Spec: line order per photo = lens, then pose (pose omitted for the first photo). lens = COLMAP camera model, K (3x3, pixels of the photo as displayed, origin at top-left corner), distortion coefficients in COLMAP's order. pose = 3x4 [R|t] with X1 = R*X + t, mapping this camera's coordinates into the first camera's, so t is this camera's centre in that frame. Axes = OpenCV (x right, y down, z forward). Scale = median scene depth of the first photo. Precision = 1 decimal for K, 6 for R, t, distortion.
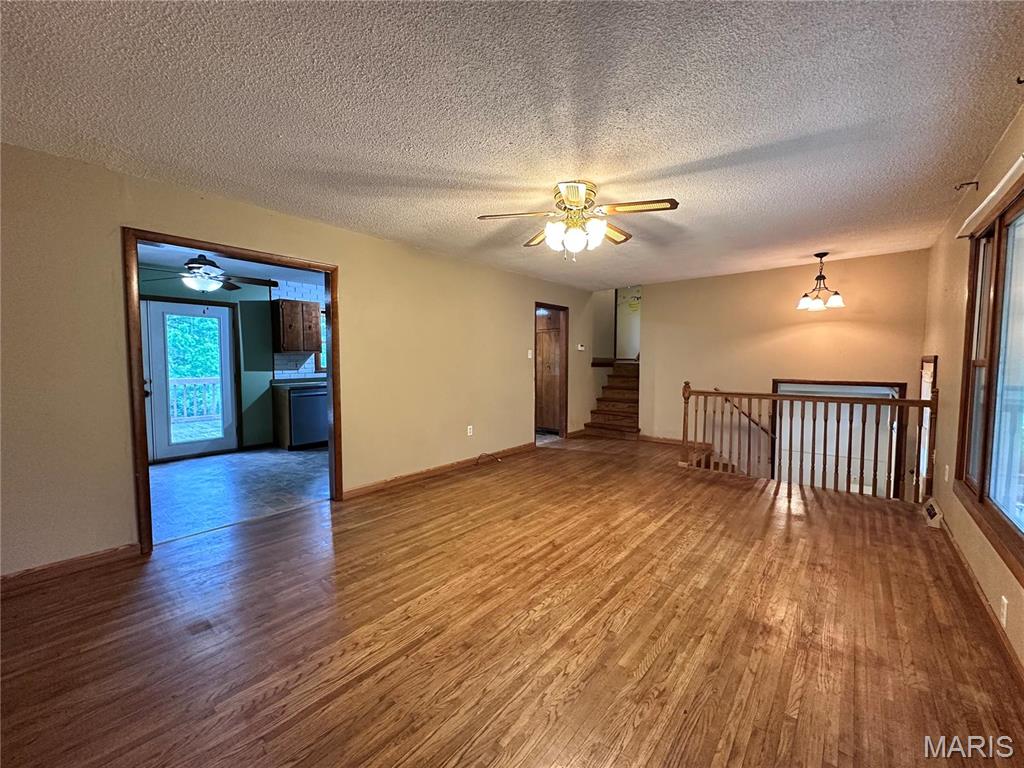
lens RADIAL K [[406.9, 0, 512.0], [0, 406.9, 384.0], [0, 0, 1]] dist [-0.001138, 0.000445]
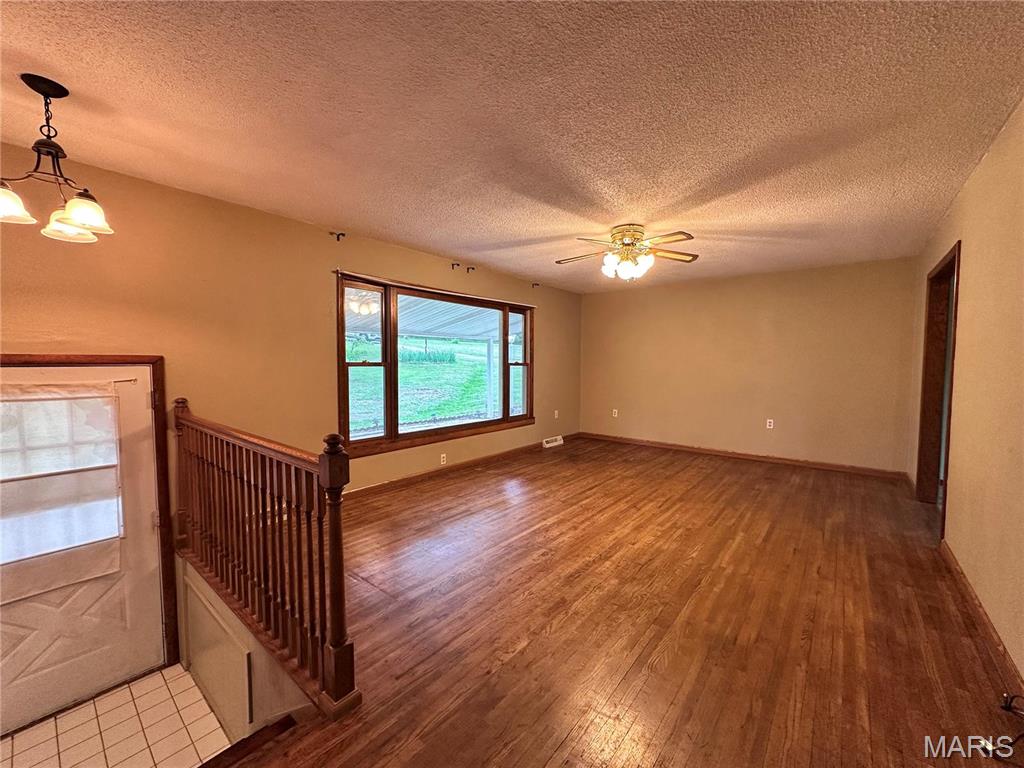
lens RADIAL K [[406.9, 0, 512.0], [0, 406.9, 384.0], [0, 0, 1]] dist [-0.001138, 0.000445]
pose [[-0.999862, -0.006717, -0.015175, 0.505524], [-0.008391, 0.993546, 0.113119, -0.131493], [0.014317, 0.113231, -0.993466, 2.179250]]
